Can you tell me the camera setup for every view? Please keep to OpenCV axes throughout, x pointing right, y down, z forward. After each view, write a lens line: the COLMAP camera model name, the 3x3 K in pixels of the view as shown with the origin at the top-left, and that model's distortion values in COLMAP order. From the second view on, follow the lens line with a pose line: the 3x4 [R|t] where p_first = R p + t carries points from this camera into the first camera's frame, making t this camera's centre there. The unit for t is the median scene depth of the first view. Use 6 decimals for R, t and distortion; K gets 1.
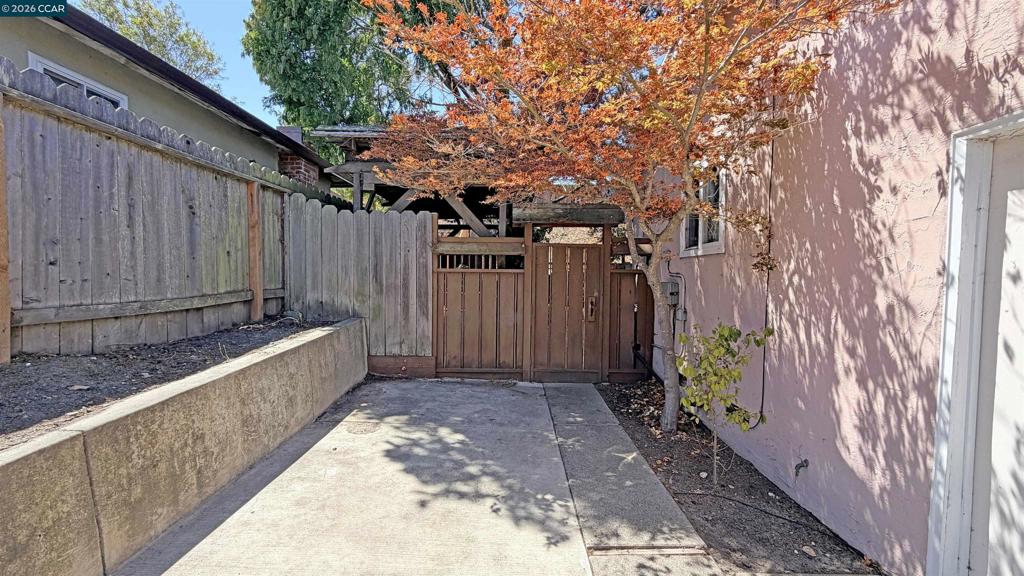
lens RADIAL K [[407.8, 0, 508.7], [0, 407.8, 286.6], [0, 0, 1]] dist [0.001276, 0.000145]
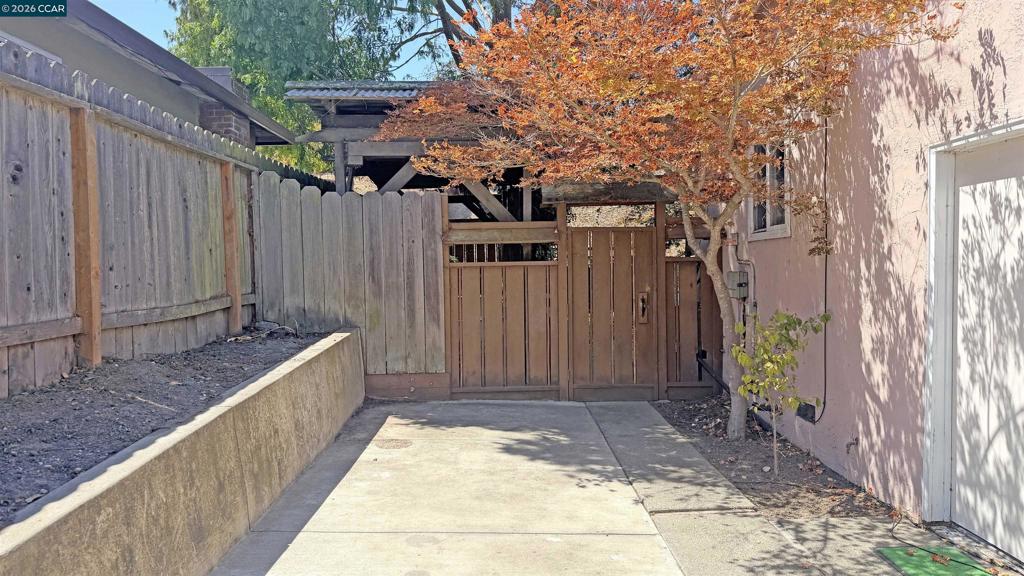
lens RADIAL K [[706.8, 0, 512.0], [0, 706.8, 288.0], [0, 0, 1]] dist [0.170210, -0.276881]
pose [[0.999310, -0.028663, 0.023602, -0.086981], [0.028675, 0.999589, -0.000164, 0.009264], [-0.023588, 0.000841, 0.999721, -0.397072]]
